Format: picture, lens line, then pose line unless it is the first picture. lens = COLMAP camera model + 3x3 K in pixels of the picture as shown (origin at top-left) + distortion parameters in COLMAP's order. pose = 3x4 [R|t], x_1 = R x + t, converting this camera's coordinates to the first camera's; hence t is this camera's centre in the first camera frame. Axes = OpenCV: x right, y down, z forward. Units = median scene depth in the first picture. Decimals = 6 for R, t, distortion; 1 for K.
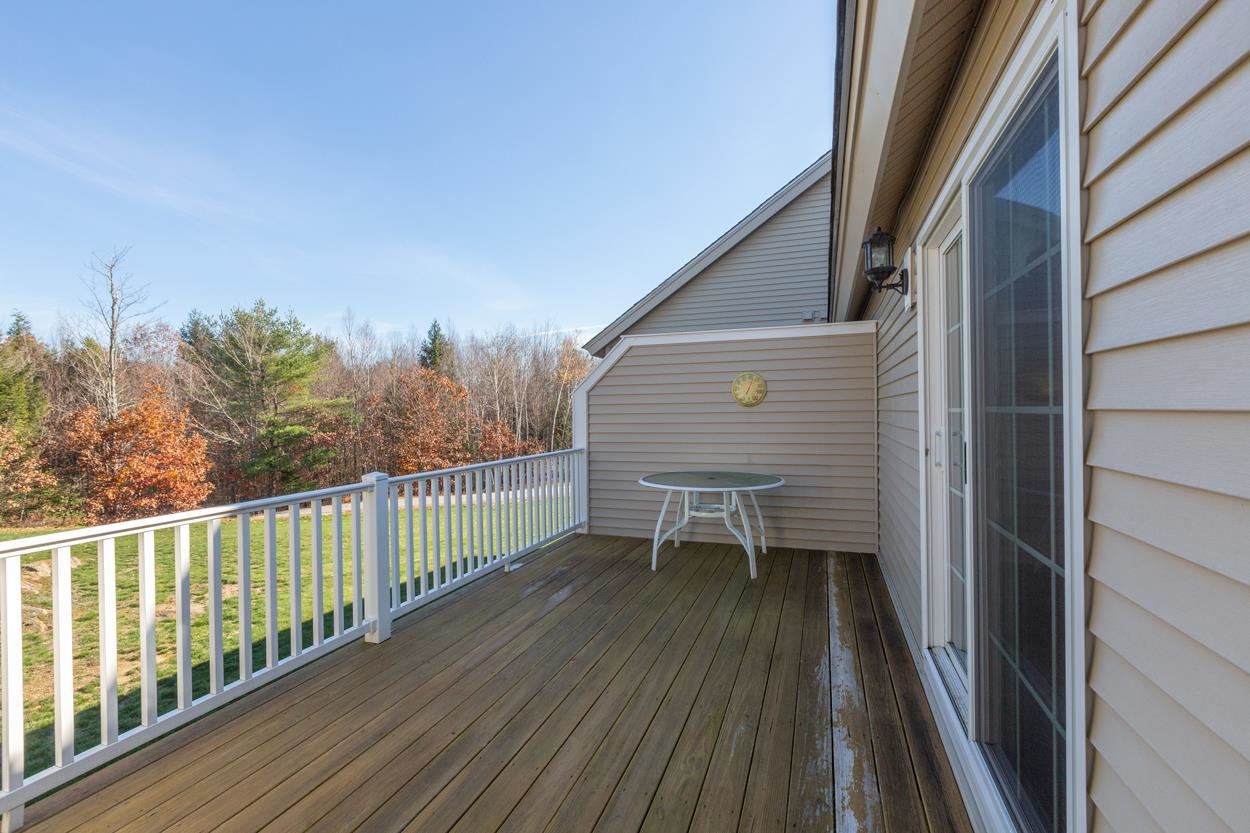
lens RADIAL K [[556.3, 0, 624.7], [0, 556.3, 415.5], [0, 0, 1]] dist [0.001135, -0.000107]
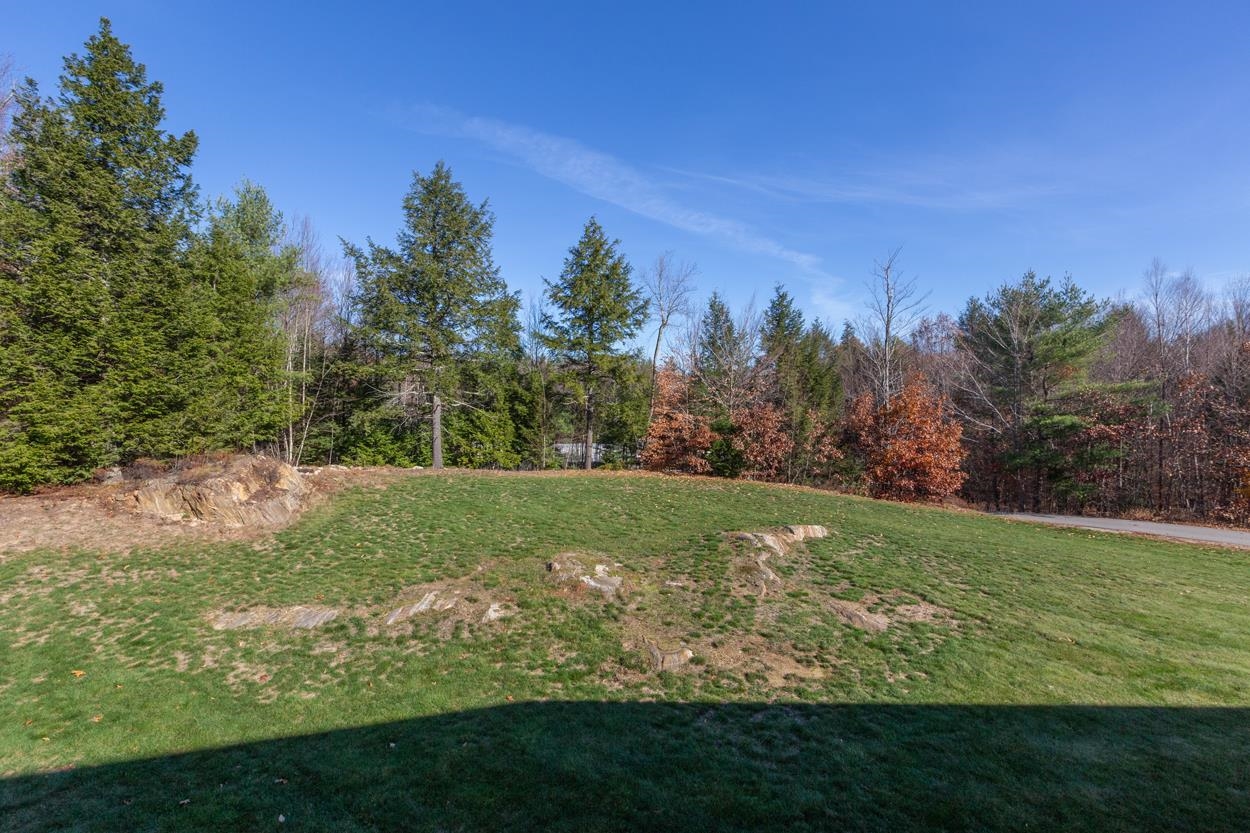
lens RADIAL K [[556.3, 0, 623.0], [0, 556.3, 411.8], [0, 0, 1]] dist [0.001135, -0.000107]
pose [[0.325747, 0.026398, -0.945088, -0.020931], [-0.006437, 0.999649, 0.025703, -0.003543], [0.945435, -0.002289, 0.325802, 0.098063]]
